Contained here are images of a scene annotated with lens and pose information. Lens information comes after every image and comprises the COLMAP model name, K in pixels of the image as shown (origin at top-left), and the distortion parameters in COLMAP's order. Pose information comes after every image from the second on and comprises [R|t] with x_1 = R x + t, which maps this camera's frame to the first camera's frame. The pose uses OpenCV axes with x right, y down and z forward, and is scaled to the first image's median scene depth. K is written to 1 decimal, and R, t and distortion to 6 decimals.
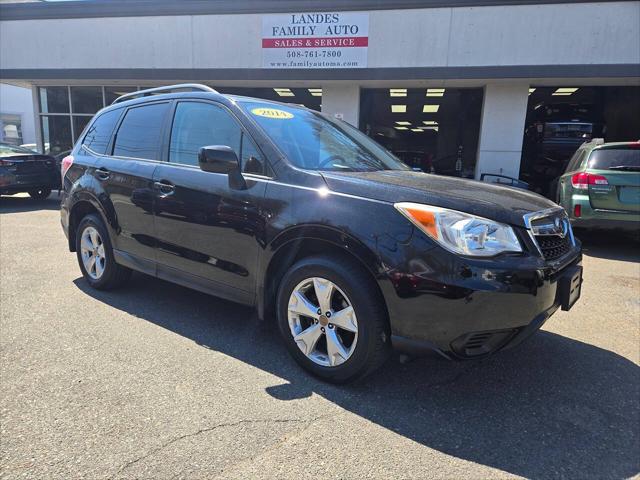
lens RADIAL K [[431.5, 0, 322.5], [0, 431.5, 244.9], [0, 0, 1]] dist [0.067965, -0.062274]
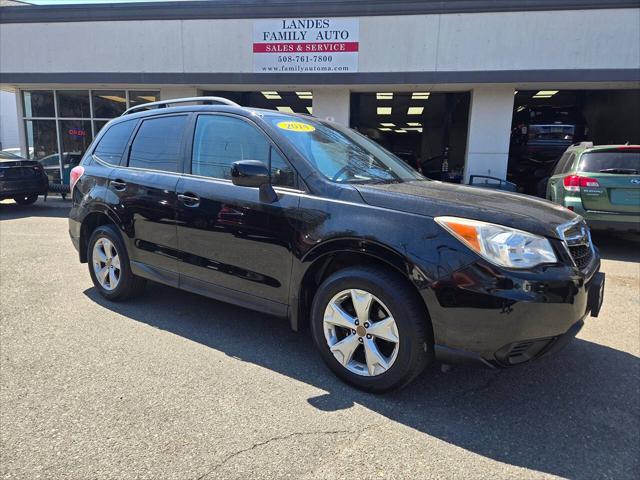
lens RADIAL K [[431.3, 0, 320.0], [0, 431.3, 240.0], [0, 0, 1]] dist [0.073305, -0.065652]
pose [[0.999122, -0.015629, 0.038881, -0.075306], [0.016037, 0.999819, -0.010201, -0.018032], [-0.038714, 0.010815, 0.999192, -0.012286]]
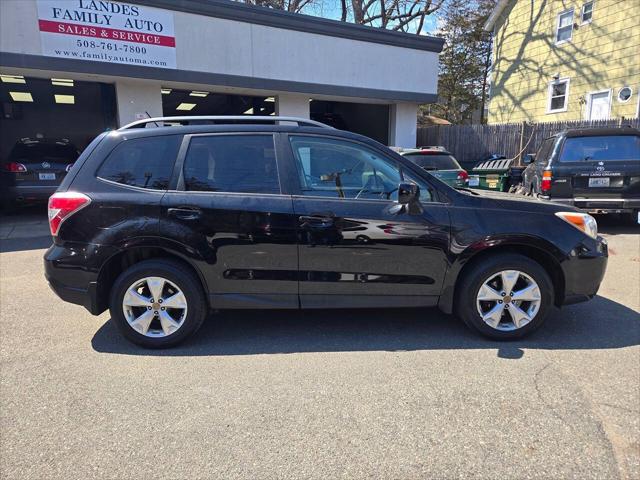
lens RADIAL K [[430.3, 0, 316.4], [0, 430.3, 243.5], [0, 0, 1]] dist [0.070958, -0.062904]
pose [[0.769752, -0.154532, 0.619355, -0.766069], [0.142920, 0.987345, 0.068722, -0.111869], [-0.622138, 0.035619, 0.782097, 0.150884]]
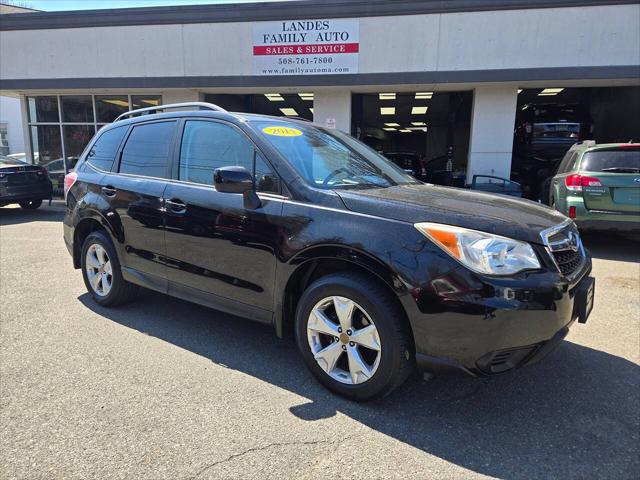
lens RADIAL K [[431.3, 0, 320.0], [0, 431.3, 240.0], [0, 0, 1]] dist [0.073305, -0.065652]
pose [[0.999496, -0.024310, 0.020437, -0.039803], [0.024552, 0.999630, -0.011674, -0.025510], [-0.020146, 0.012170, 0.999723, -0.006943]]
